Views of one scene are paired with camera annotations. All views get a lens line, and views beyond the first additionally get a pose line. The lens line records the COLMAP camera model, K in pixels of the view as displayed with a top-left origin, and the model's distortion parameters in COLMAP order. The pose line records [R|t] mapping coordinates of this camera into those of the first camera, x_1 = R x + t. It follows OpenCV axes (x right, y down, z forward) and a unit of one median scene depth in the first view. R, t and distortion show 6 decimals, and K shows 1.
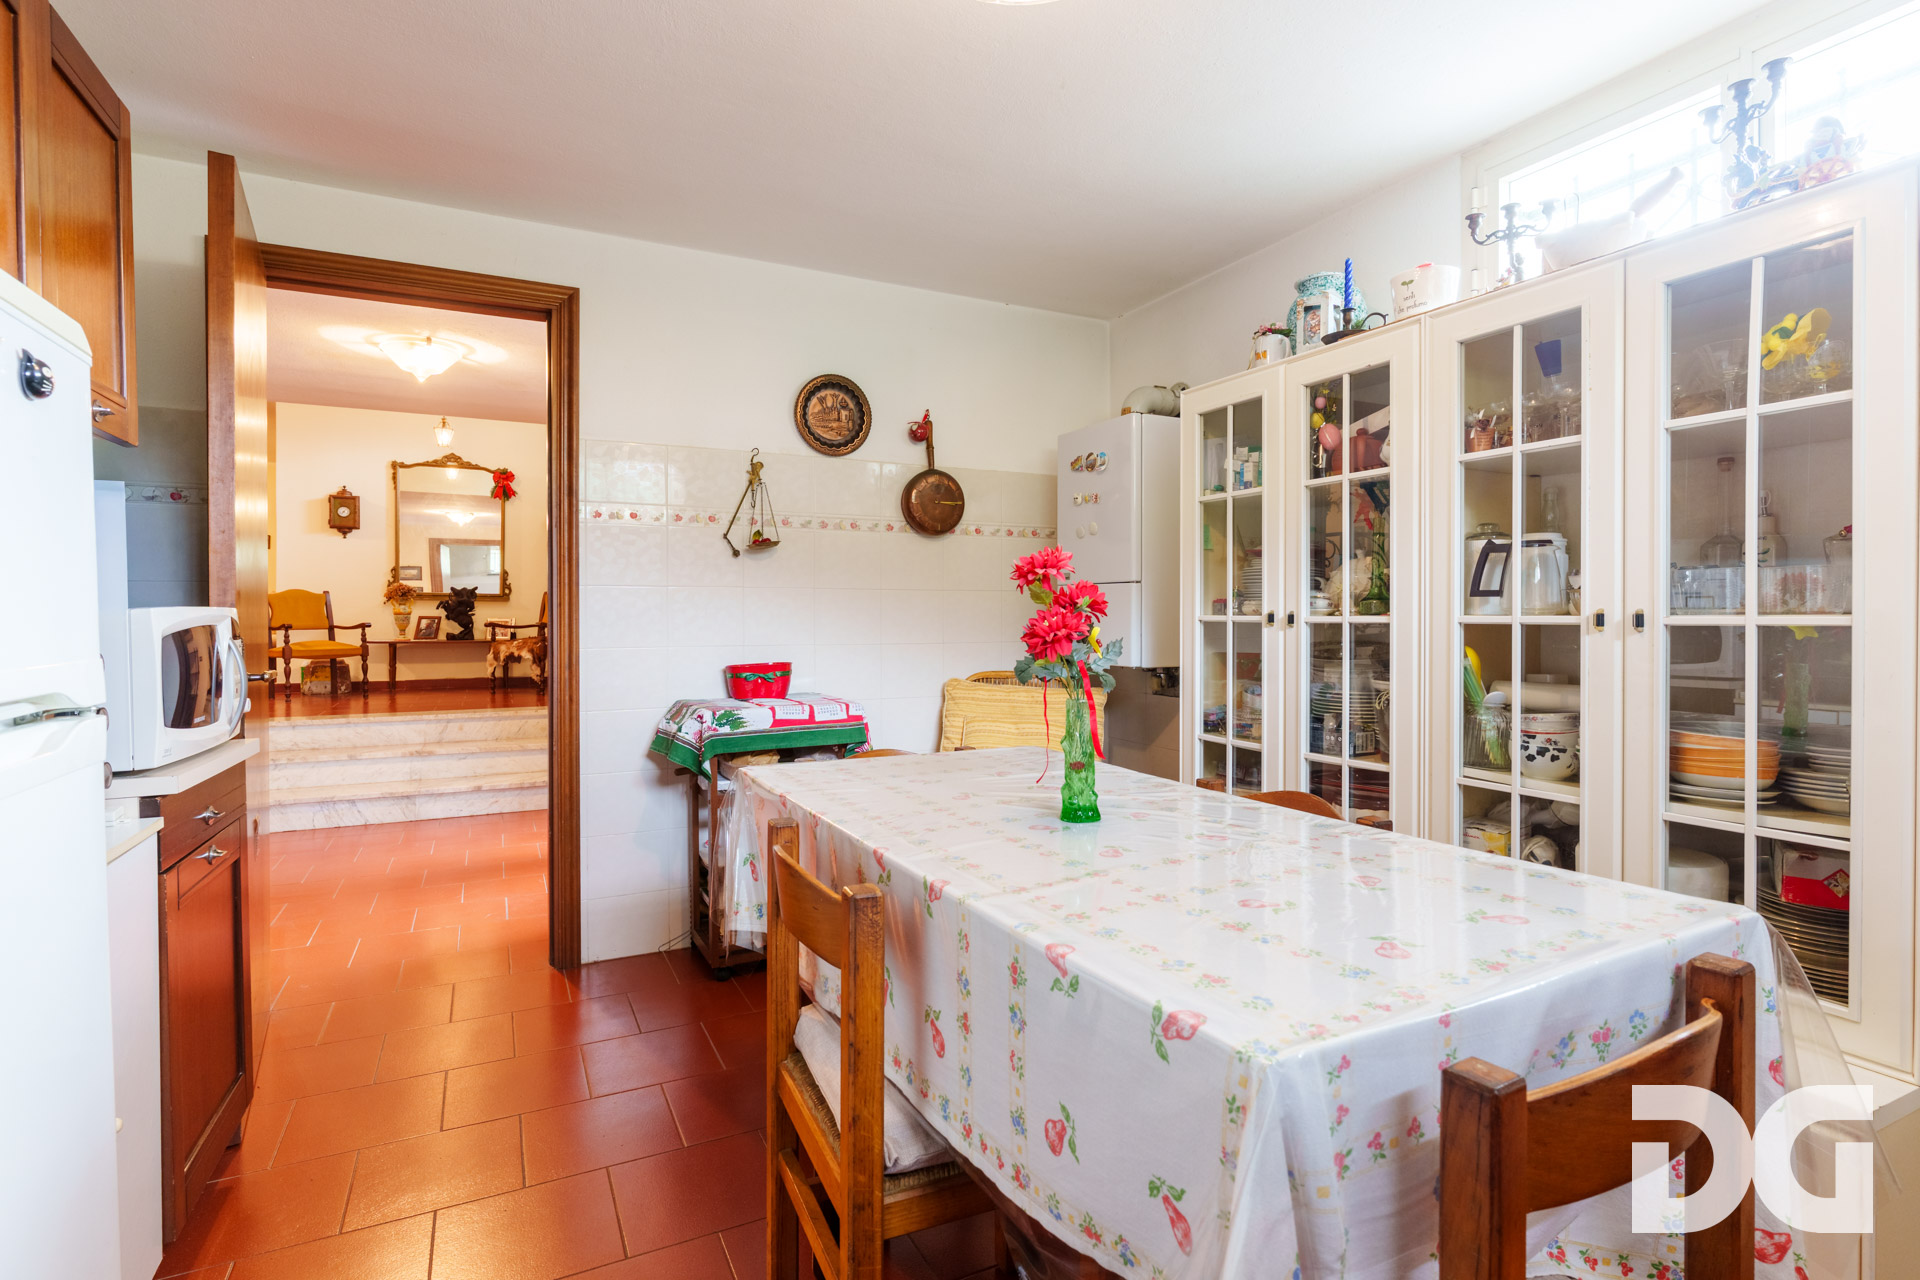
lens RADIAL K [[945.7, 0, 958.0], [0, 945.7, 619.2], [0, 0, 1]] dist [0.000378, 0.000463]
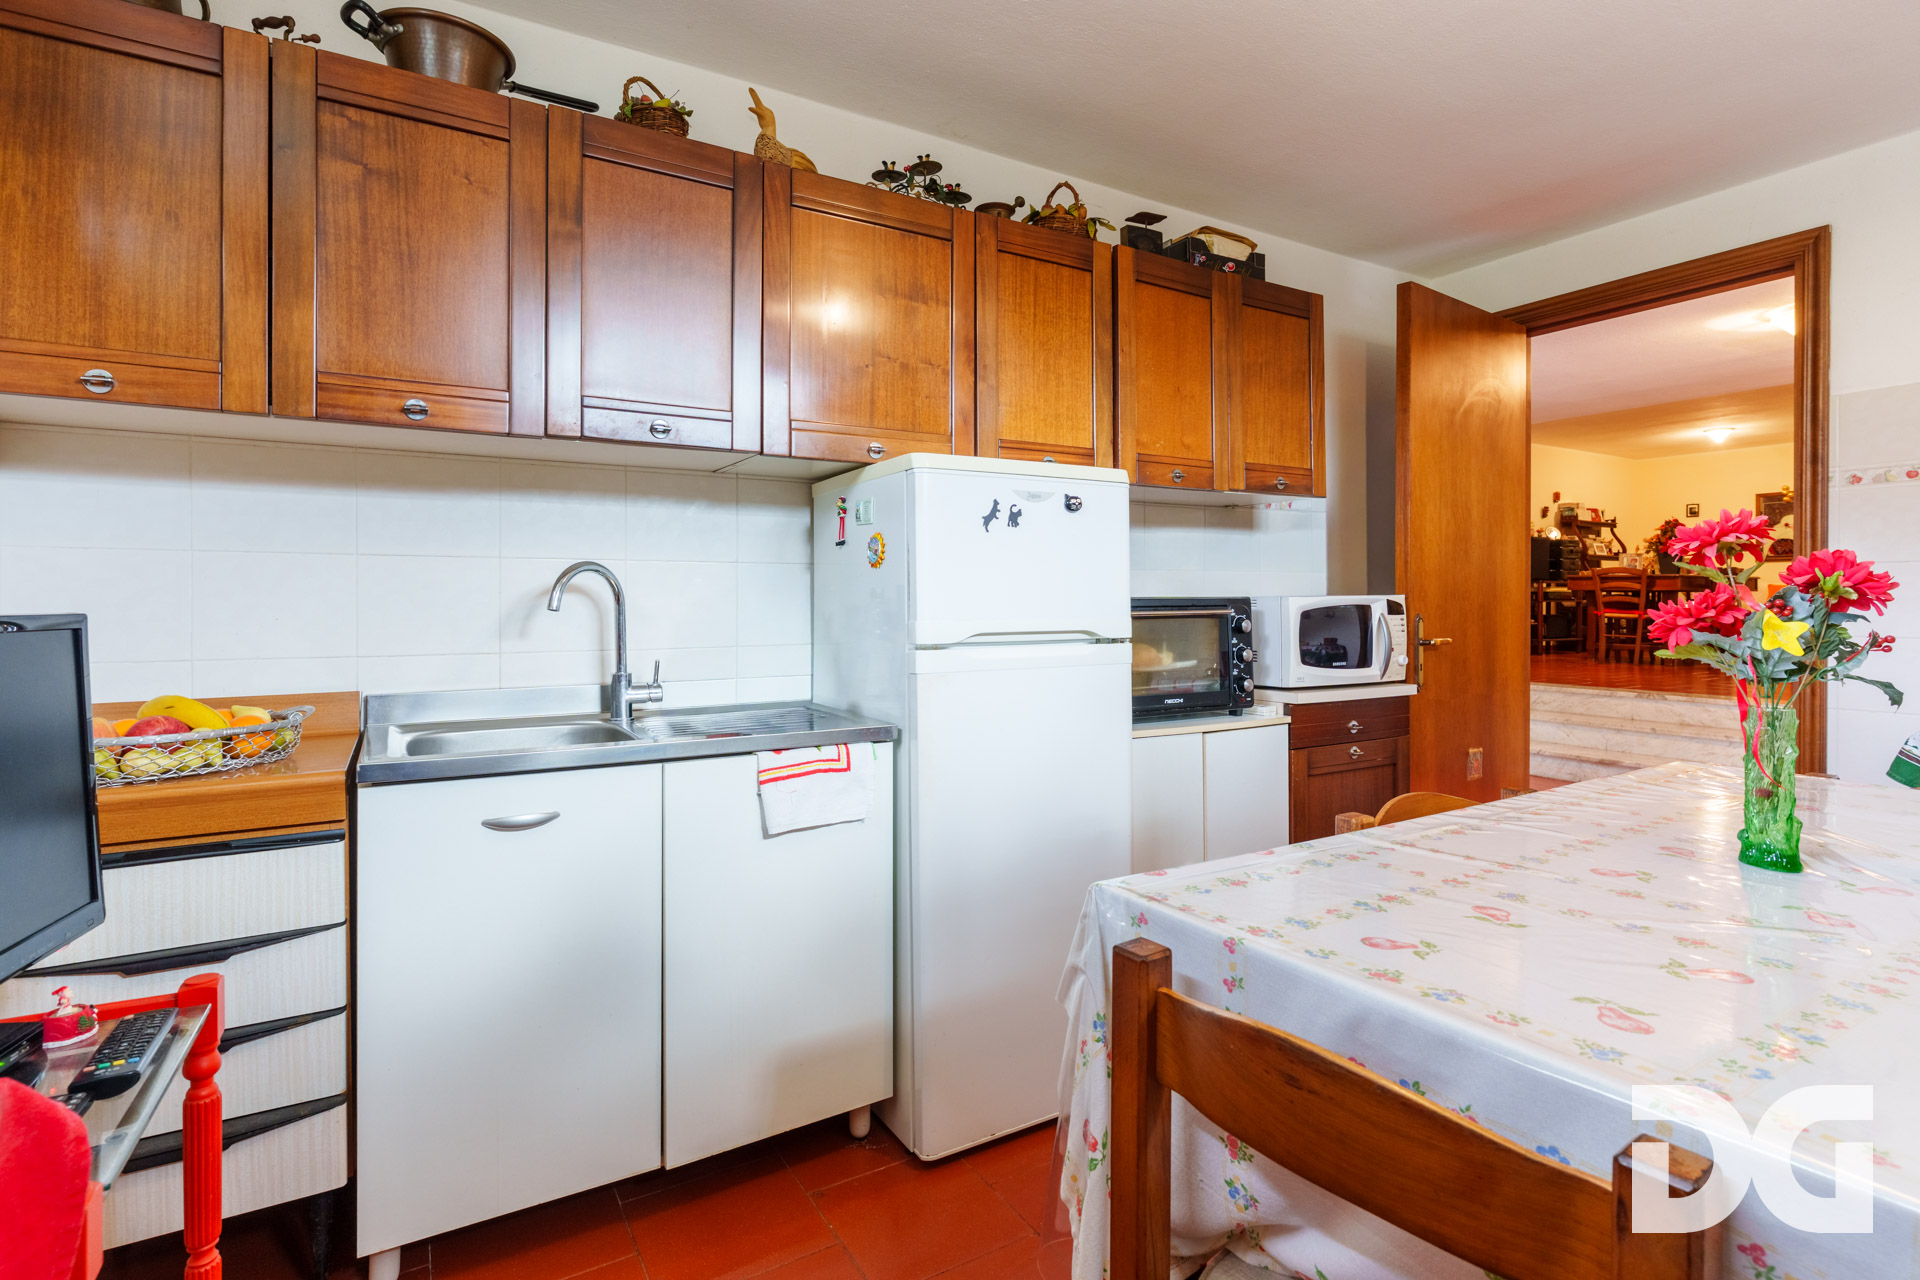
lens RADIAL K [[936.6, 0, 971.5], [0, 936.6, 617.2], [0, 0, 1]] dist [-0.000170, -0.000049]
pose [[0.079505, 0.019631, -0.996641, 0.167850], [-0.005814, 0.999798, 0.019229, 0.000119], [0.996818, 0.004265, 0.079603, 0.060988]]
